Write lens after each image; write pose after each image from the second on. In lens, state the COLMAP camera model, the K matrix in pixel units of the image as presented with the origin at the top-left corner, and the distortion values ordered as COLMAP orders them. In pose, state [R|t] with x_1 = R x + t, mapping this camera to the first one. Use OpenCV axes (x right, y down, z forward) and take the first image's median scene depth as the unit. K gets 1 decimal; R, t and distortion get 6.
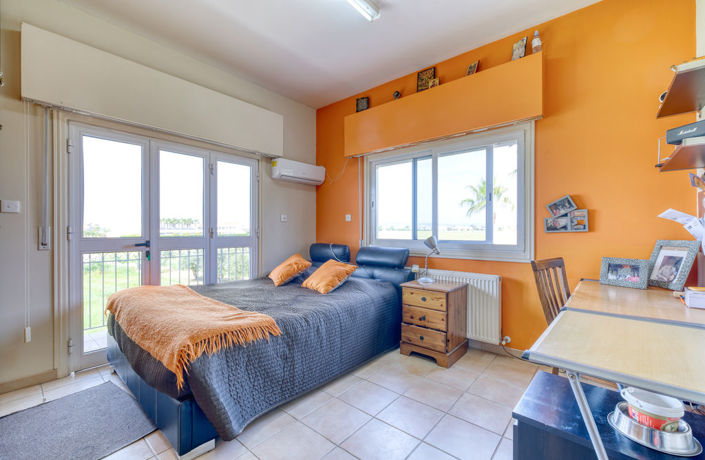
lens RADIAL K [[301.4, 0, 352.5], [0, 301.4, 230.0], [0, 0, 1]] dist [0.000736, 0.000047]
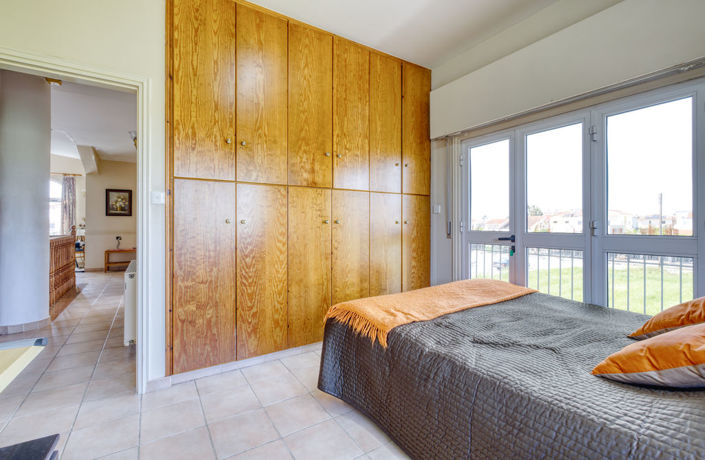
lens RADIAL K [[308.0, 0, 352.5], [0, 308.0, 230.0], [0, 0, 1]] dist [-0.000164, 0.000071]
pose [[-0.290659, 0.013400, -0.956733, 0.403091], [-0.007728, 0.999836, 0.016351, 0.006108], [0.956795, 0.012146, -0.290508, 0.782640]]
